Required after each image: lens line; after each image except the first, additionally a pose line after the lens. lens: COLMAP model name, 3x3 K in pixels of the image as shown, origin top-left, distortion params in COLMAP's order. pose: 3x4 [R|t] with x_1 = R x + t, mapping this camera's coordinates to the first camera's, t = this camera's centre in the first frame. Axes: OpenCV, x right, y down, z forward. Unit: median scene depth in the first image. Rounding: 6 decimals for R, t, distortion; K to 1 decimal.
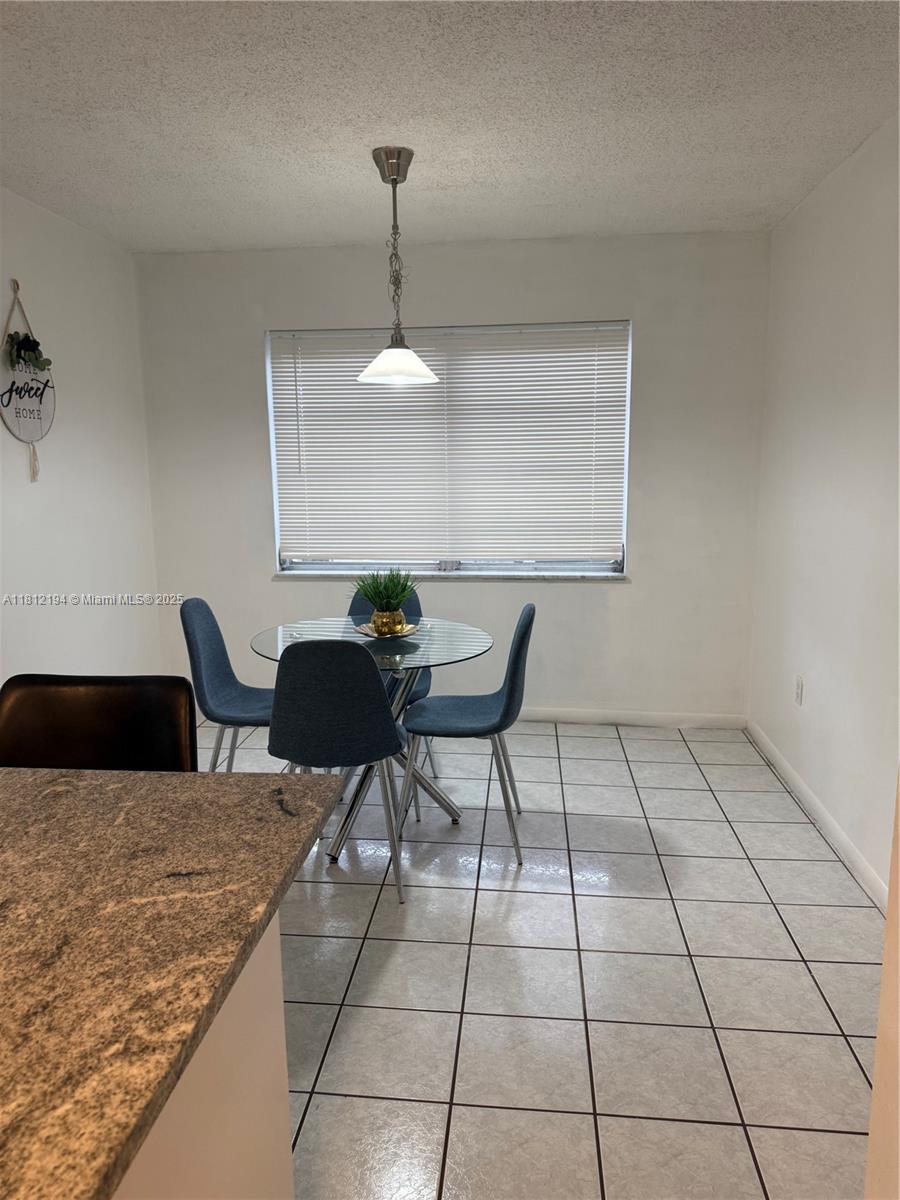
lens RADIAL K [[851.5, 0, 439.5], [0, 851.5, 601.7], [0, 0, 1]] dist [0.105620, -0.129237]
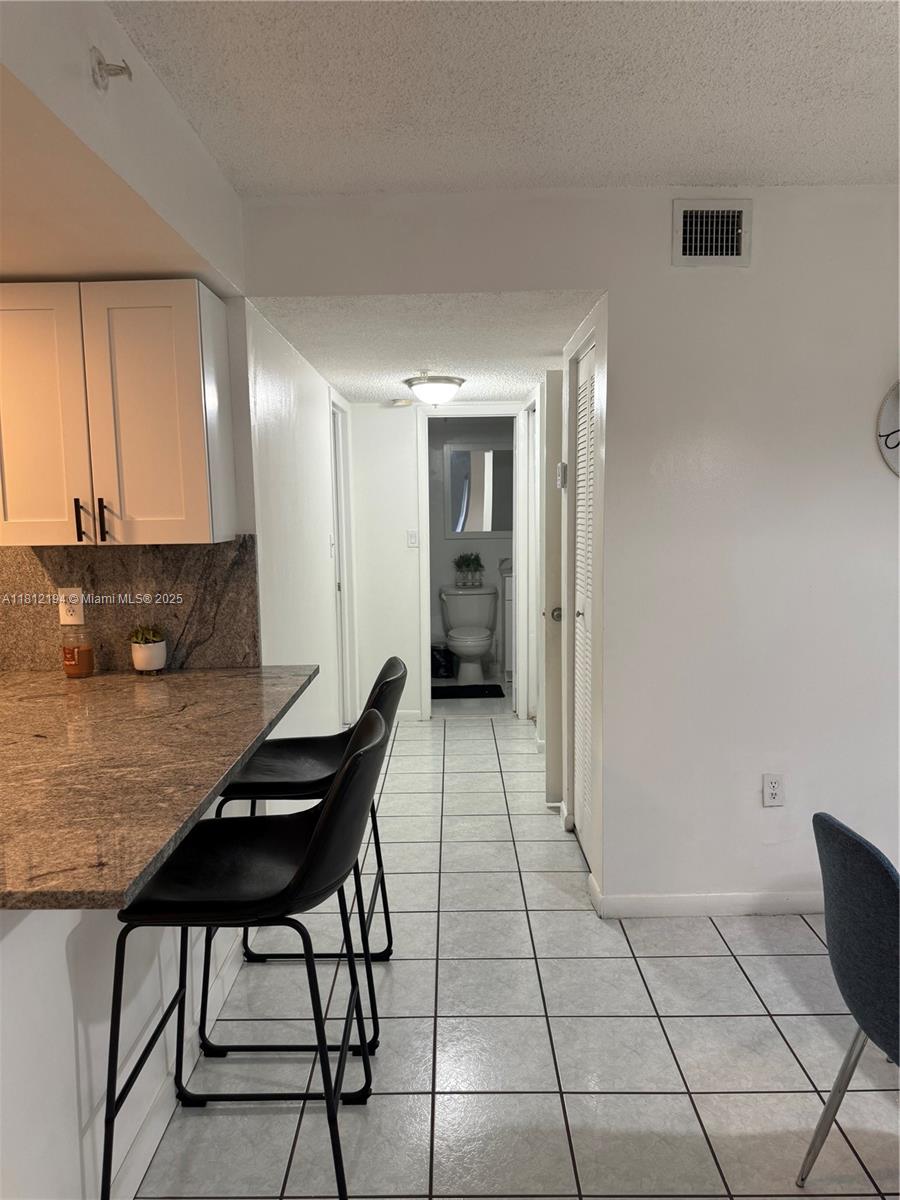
lens RADIAL K [[842.9, 0, 452.5], [0, 842.9, 596.9], [0, 0, 1]] dist [0.170877, -0.390451]
pose [[0.099655, 0.116359, -0.988195, 0.769309], [-0.159997, 0.982089, 0.099505, -0.236961], [0.982074, 0.148192, 0.116487, 1.220259]]
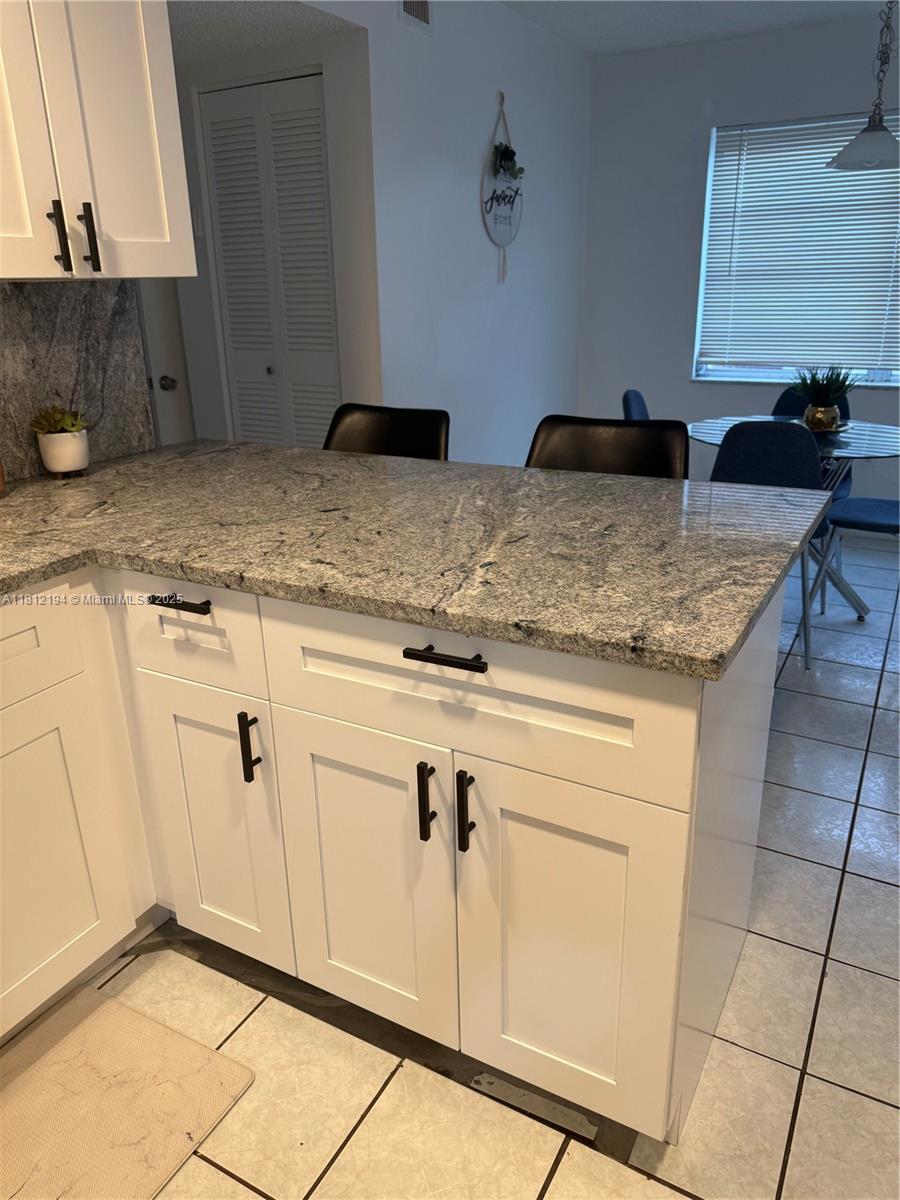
lens RADIAL K [[849.6, 0, 443.9], [0, 849.6, 603.6], [0, 0, 1]] dist [0.136883, -0.261647]
pose [[0.918919, 0.128435, -0.372949, -0.146913], [-0.056953, 0.978798, 0.196749, 0.154475], [0.390312, -0.159555, 0.906752, -0.377628]]
